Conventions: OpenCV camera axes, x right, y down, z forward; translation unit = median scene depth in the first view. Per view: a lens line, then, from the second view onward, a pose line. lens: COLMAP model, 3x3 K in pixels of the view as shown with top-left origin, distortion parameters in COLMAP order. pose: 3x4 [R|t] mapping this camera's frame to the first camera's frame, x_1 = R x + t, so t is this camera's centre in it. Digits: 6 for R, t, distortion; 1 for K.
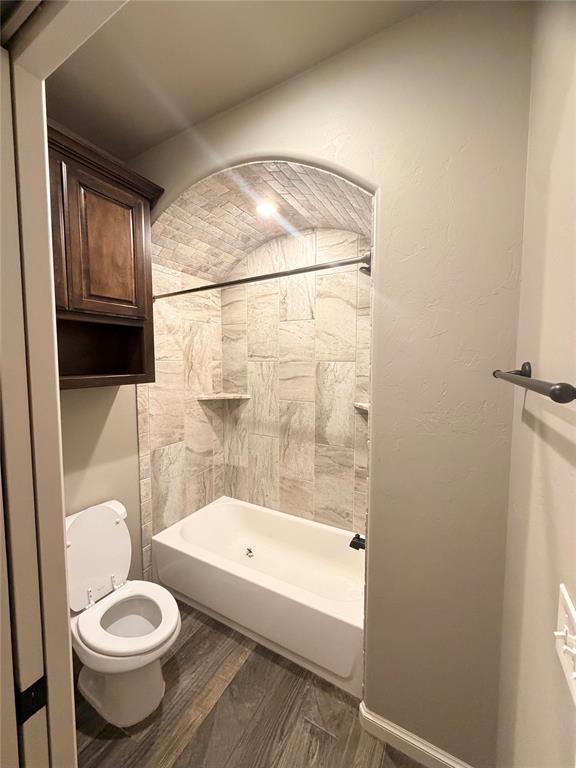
lens RADIAL K [[306.0, 0, 287.9], [0, 306.0, 383.3], [0, 0, 1]] dist [-0.014372, -0.000265]
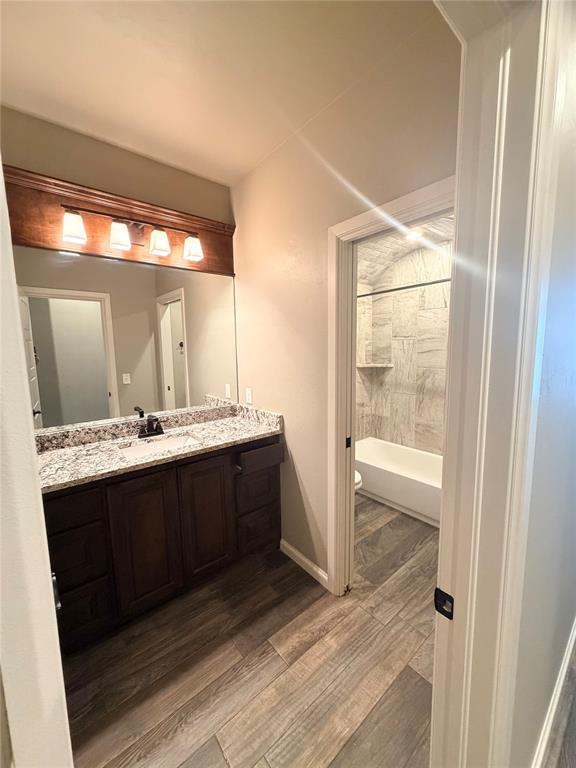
lens RADIAL K [[306.0, 0, 285.7], [0, 306.0, 382.4], [0, 0, 1]] dist [-0.014372, -0.000265]
pose [[0.929443, 0.025979, -0.368050, -0.065584], [-0.009453, 0.998867, 0.046634, 0.059501], [0.368845, -0.039864, 0.928636, -0.476890]]
